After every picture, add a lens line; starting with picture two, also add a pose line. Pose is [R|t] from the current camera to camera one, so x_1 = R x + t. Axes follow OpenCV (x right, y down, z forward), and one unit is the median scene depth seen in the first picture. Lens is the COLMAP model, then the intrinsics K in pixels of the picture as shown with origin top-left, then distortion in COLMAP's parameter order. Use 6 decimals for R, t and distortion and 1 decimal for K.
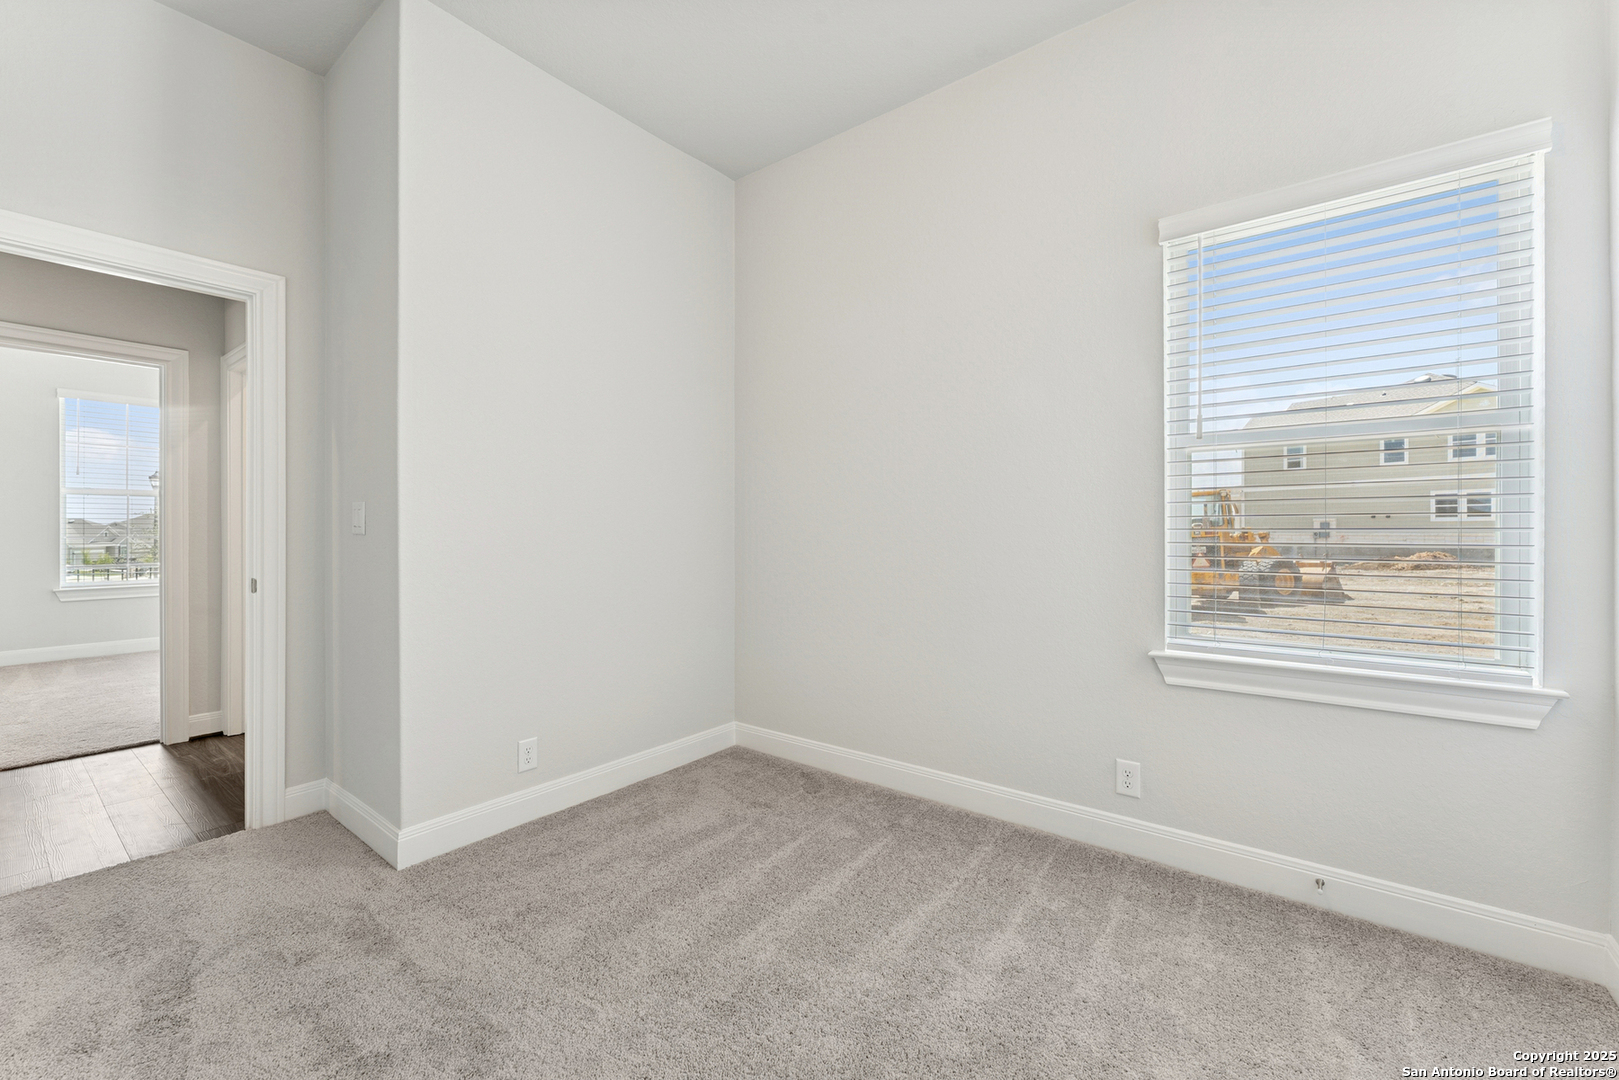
lens RADIAL K [[652.5, 0, 811.2], [0, 652.5, 538.6], [0, 0, 1]] dist [-0.004082, -0.000204]
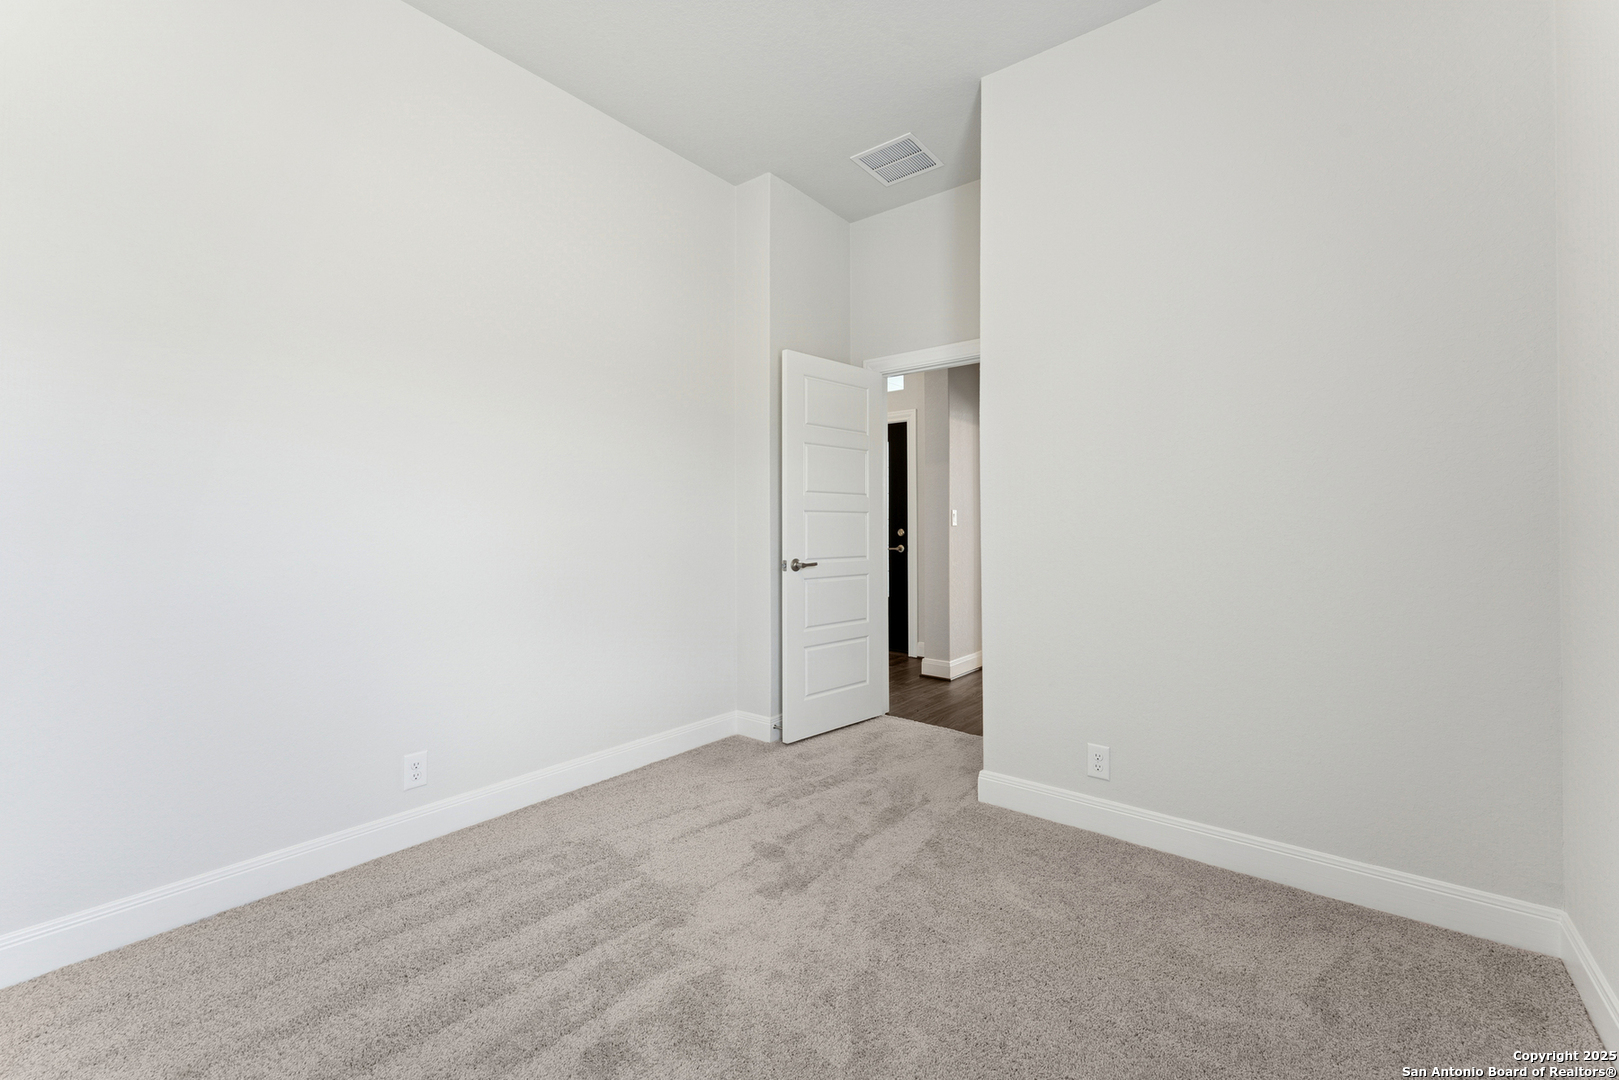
lens RADIAL K [[652.5, 0, 811.2], [0, 652.5, 538.6], [0, 0, 1]] dist [-0.004082, -0.000204]
pose [[-0.007544, 0.015070, -0.999858, 0.499691], [-0.014869, 0.999774, 0.015181, 0.002494], [0.999861, 0.014981, -0.007318, 0.586381]]
